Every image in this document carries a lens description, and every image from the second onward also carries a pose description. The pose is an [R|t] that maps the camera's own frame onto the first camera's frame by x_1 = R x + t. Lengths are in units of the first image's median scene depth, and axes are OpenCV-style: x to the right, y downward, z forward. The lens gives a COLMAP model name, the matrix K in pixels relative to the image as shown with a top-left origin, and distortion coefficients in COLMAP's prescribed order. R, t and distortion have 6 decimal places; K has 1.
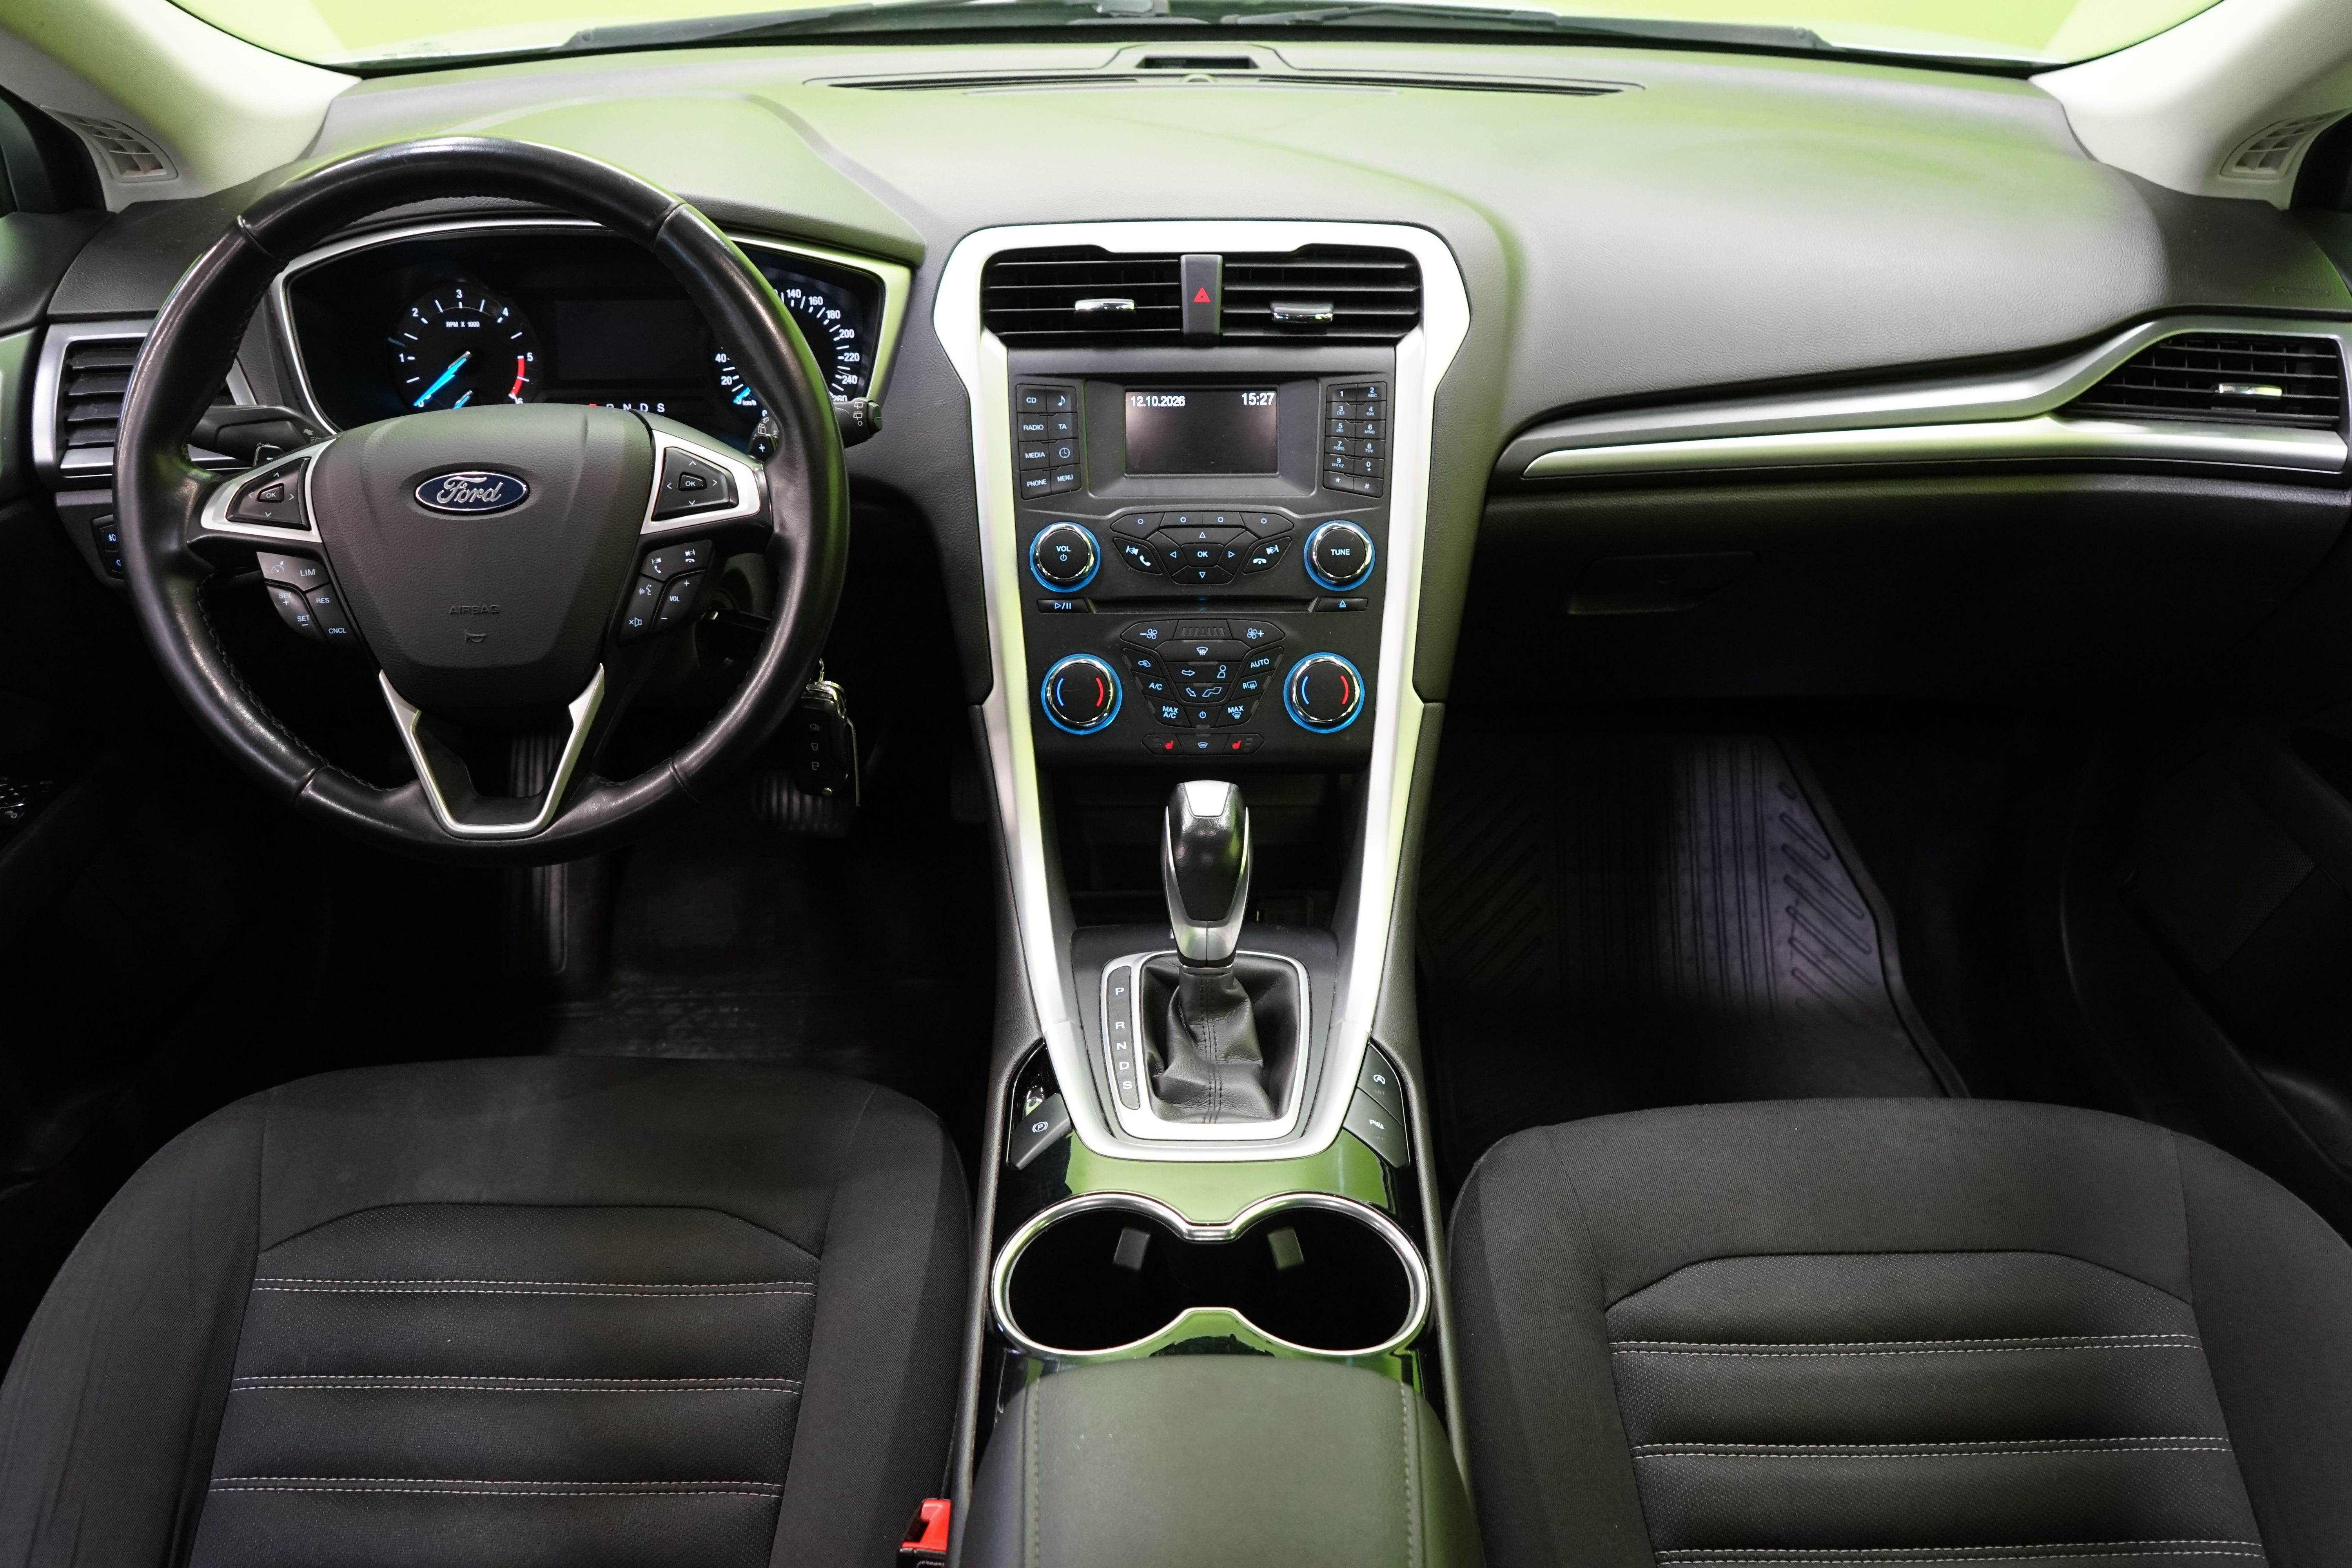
lens RADIAL K [[1897.4, 0, 1178.9], [0, 1897.4, 783.9], [0, 0, 1]] dist [-0.016224, 0.029919]
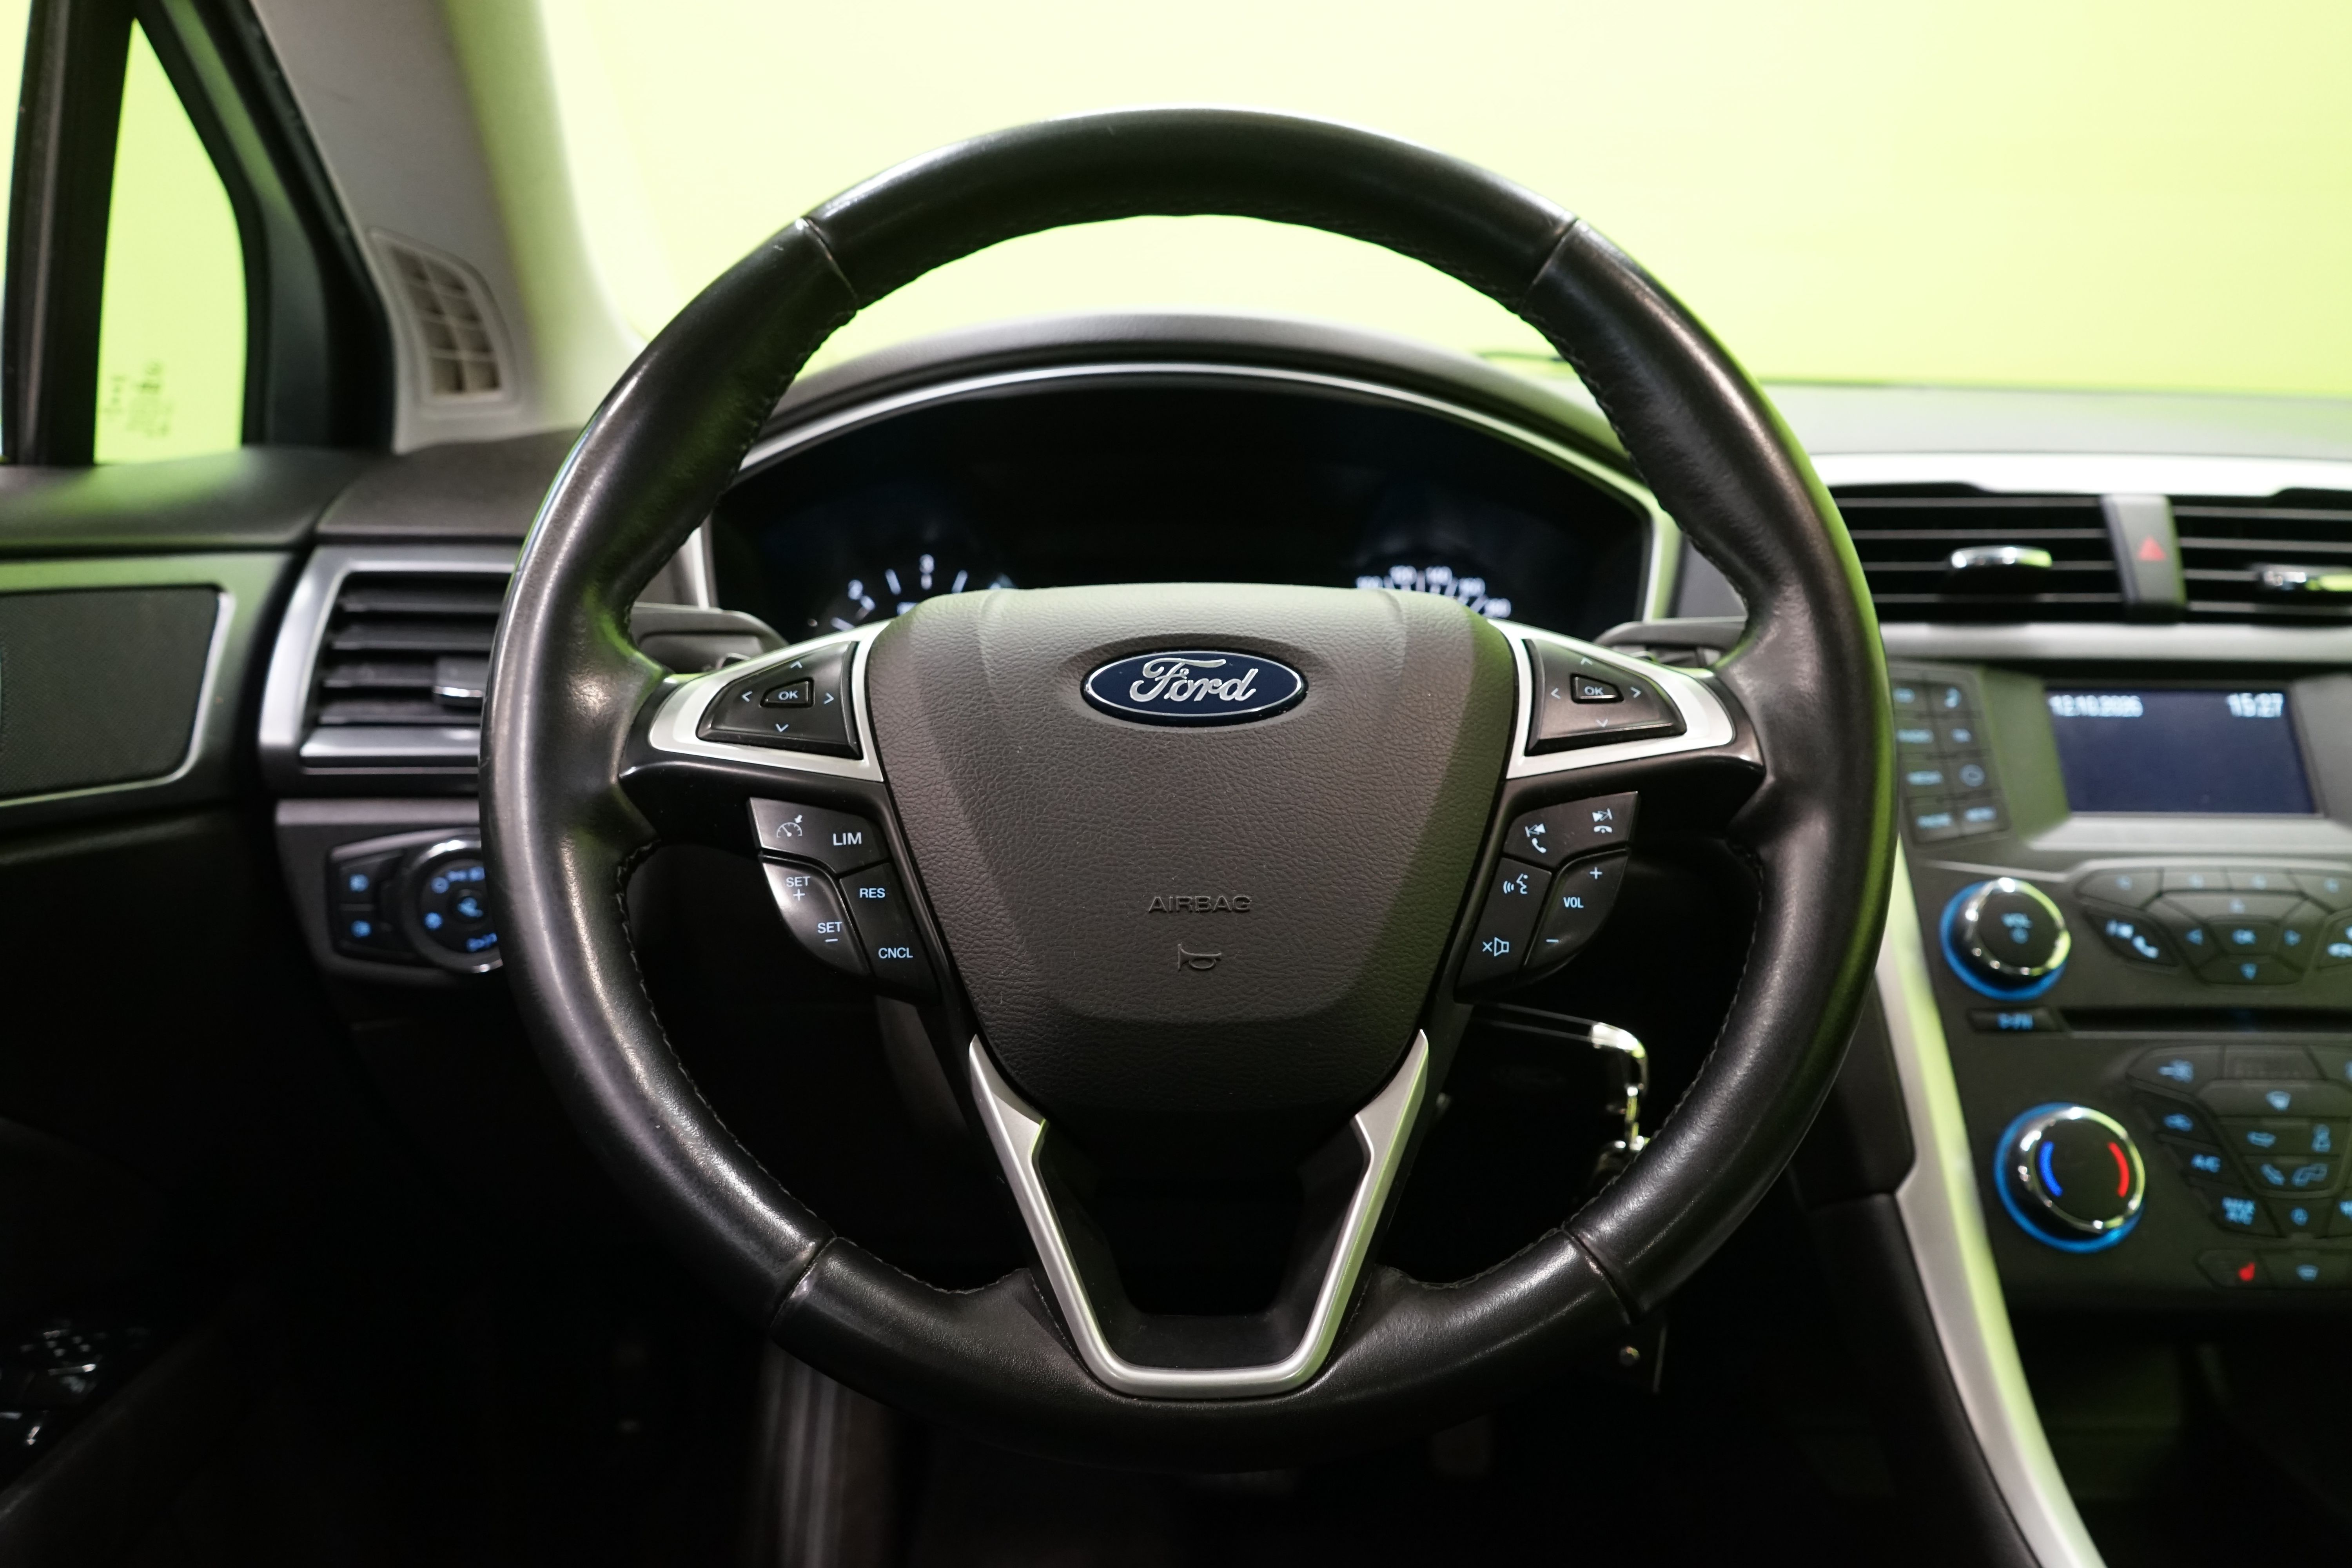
lens RADIAL K [[1897.4, 0, 1179.5], [0, 1897.4, 787.3], [0, 0, 1]] dist [-0.016224, 0.029919]
pose [[0.999655, 0.018624, 0.018546, -0.327146], [-0.010856, 0.935186, -0.353991, 0.045836], [-0.023937, 0.353667, 0.935065, 0.446726]]
